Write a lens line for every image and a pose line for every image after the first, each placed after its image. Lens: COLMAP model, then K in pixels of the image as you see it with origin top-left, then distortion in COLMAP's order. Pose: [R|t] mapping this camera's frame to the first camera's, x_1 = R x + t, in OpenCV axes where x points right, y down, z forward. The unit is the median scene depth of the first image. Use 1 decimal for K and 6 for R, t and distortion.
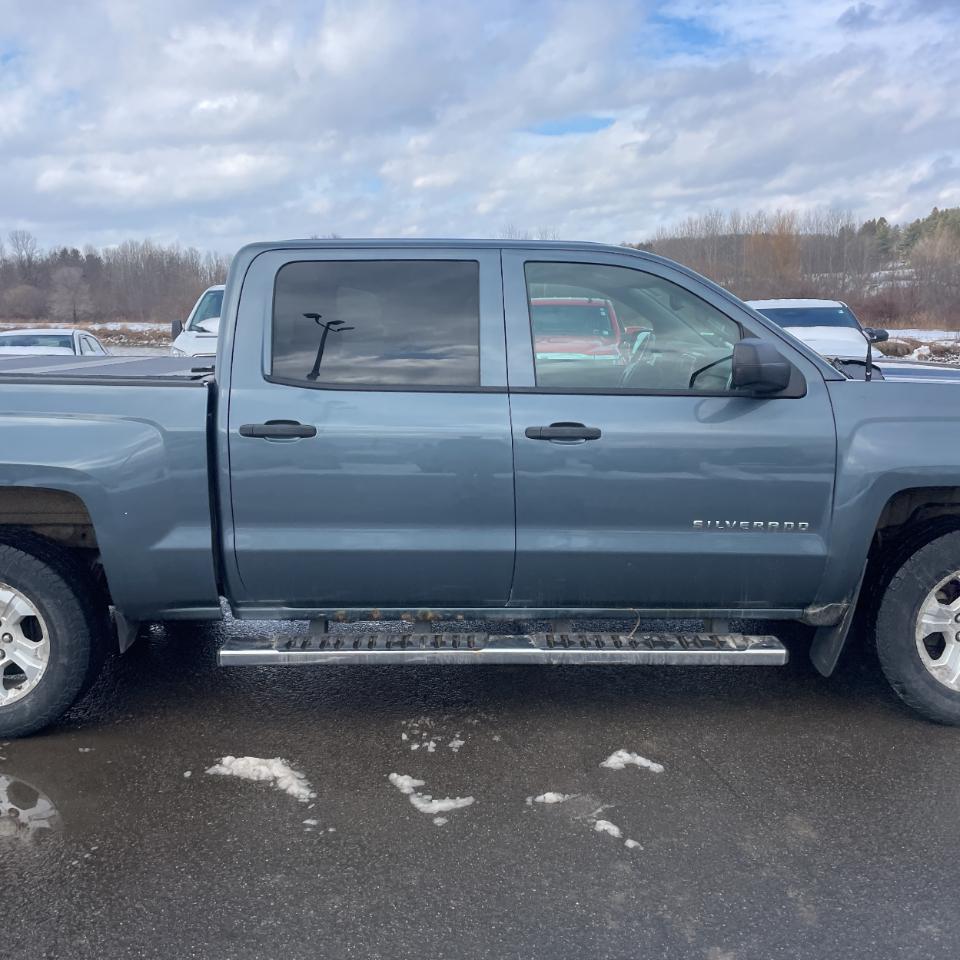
lens RADIAL K [[983.8, 0, 490.4], [0, 983.8, 446.4], [0, 0, 1]] dist [0.040938, 0.000000]
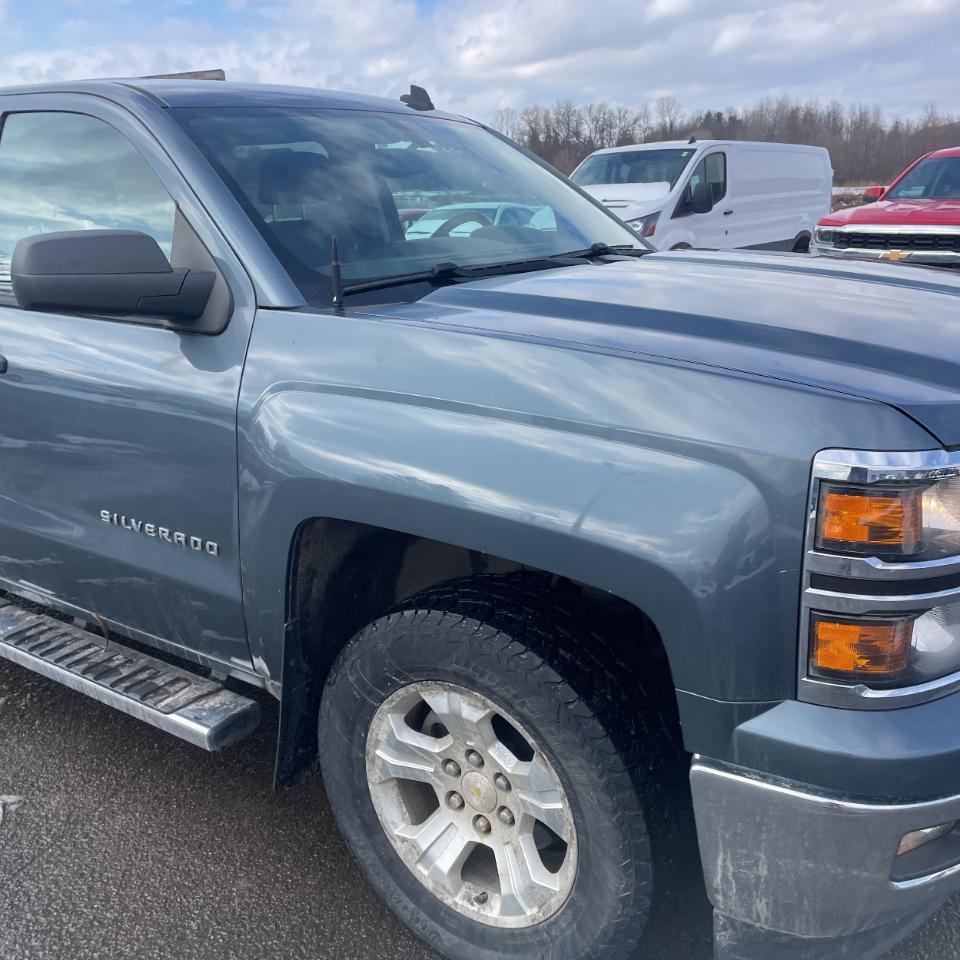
lens RADIAL K [[983.8, 0, 474.6], [0, 983.8, 474.6], [0, 0, 1]] dist [0.040938, 0.000000]
pose [[0.800386, 0.152929, -0.579651, 0.704848], [-0.059109, 0.982335, 0.177550, -0.073122], [0.596564, -0.107846, 0.795286, 0.549762]]
